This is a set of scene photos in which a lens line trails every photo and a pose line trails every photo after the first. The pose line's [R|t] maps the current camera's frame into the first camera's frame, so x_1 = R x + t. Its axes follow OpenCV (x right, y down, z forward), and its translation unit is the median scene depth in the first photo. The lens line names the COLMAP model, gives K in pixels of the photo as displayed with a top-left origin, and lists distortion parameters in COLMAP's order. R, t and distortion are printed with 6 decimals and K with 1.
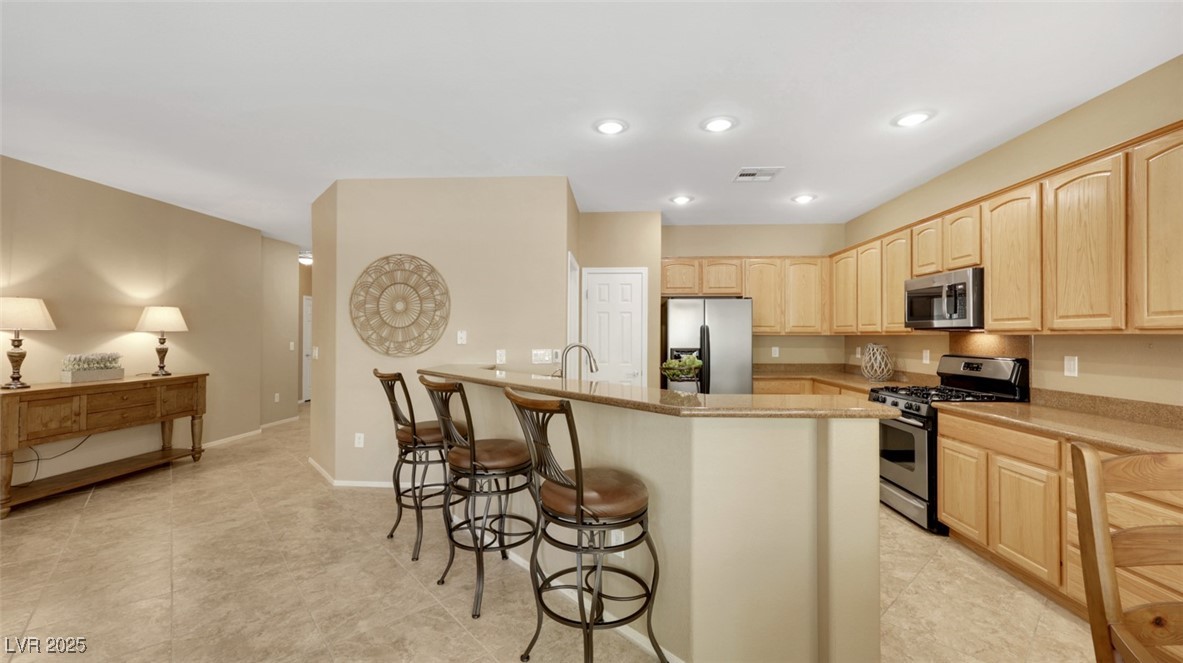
lens RADIAL K [[482.7, 0, 591.7], [0, 482.7, 330.6], [0, 0, 1]] dist [-0.003381, 0.001361]
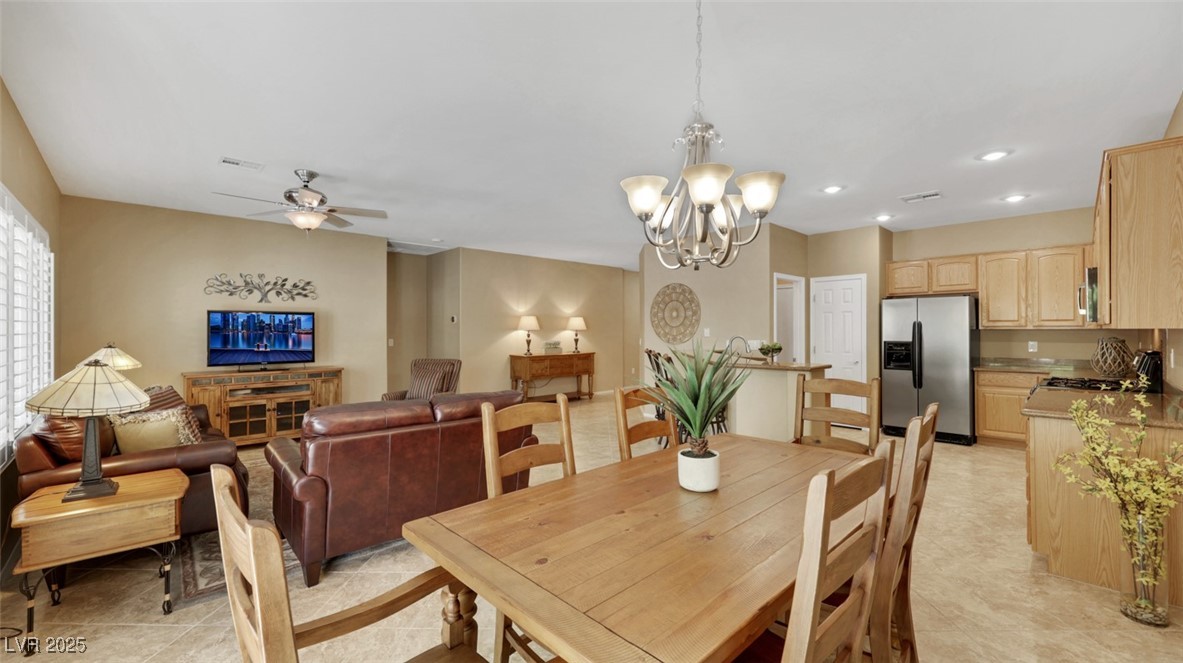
lens RADIAL K [[482.7, 0, 597.9], [0, 482.7, 332.0], [0, 0, 1]] dist [-0.003381, 0.001361]
pose [[0.741190, -0.004801, -0.671278, 0.538991], [0.010941, 0.999928, 0.004928, 0.001154], [0.671206, -0.010997, 0.741190, -0.433810]]
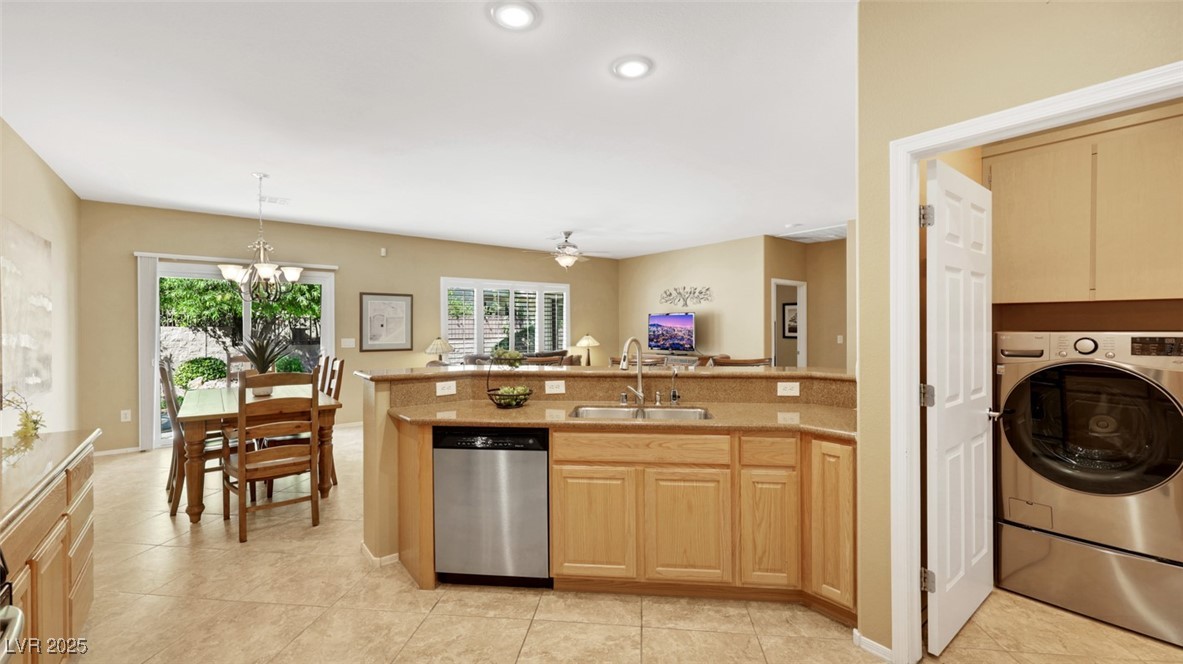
lens RADIAL K [[482.7, 0, 588.7], [0, 482.7, 331.1], [0, 0, 1]] dist [-0.003381, 0.001361]
pose [[-0.752011, 0.005869, -0.659125, 0.469972], [0.010229, 0.999944, -0.002767, 0.012066], [0.659072, -0.008823, -0.752028, 1.174310]]
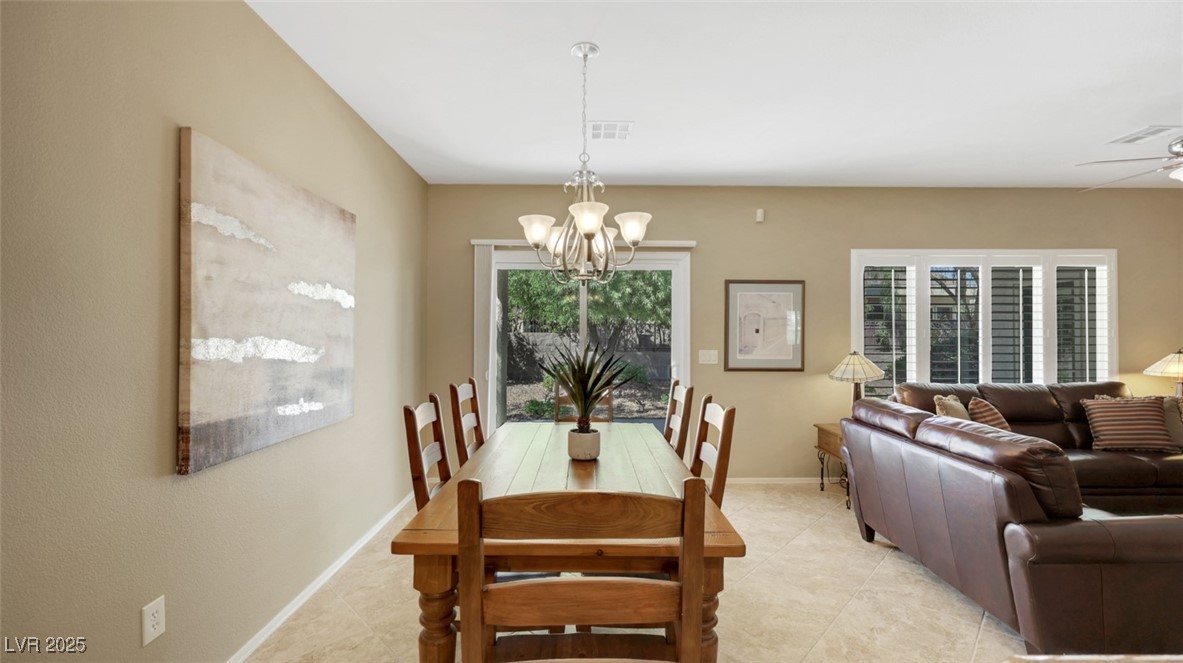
lens RADIAL K [[482.7, 0, 591.0], [0, 482.7, 329.8], [0, 0, 1]] dist [-0.003381, 0.001361]
pose [[-0.997583, -0.006598, -0.069178, 0.347289], [-0.005091, 0.999746, -0.021942, 0.003954], [0.069305, -0.021536, -0.997363, 0.494023]]
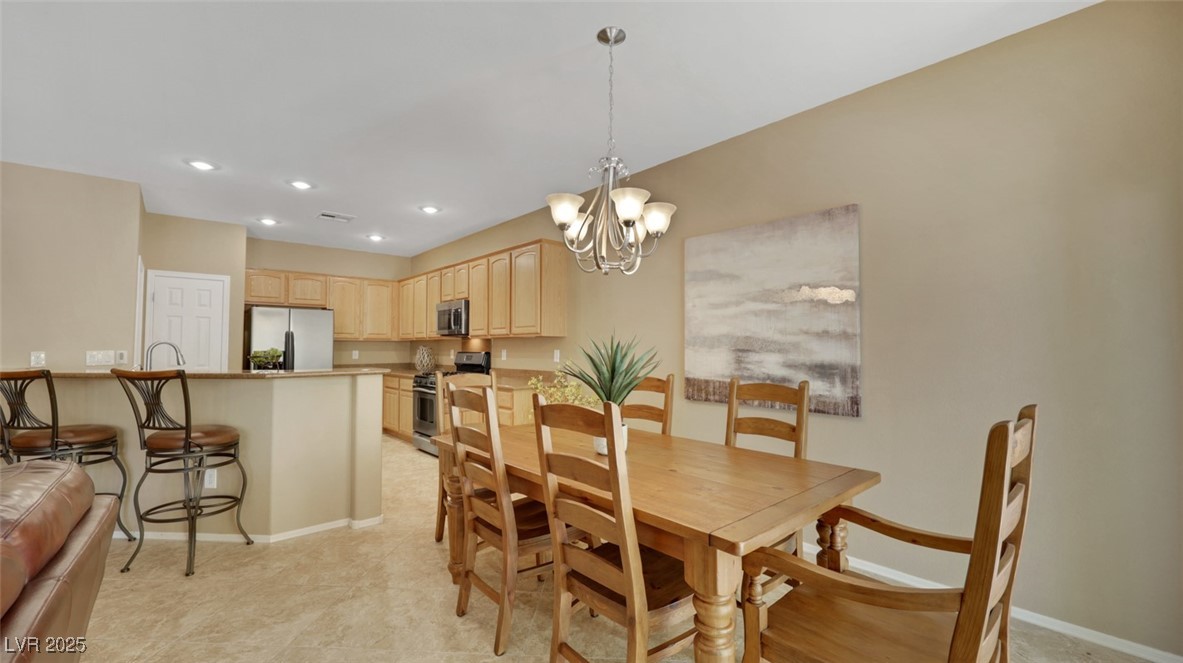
lens RADIAL K [[482.7, 0, 589.2], [0, 482.7, 338.5], [0, 0, 1]] dist [-0.003381, 0.001361]
pose [[0.716101, 0.011147, 0.697908, -0.079340], [-0.006172, 0.999935, -0.009638, 0.018052], [-0.697970, 0.002594, 0.716123, -0.439333]]
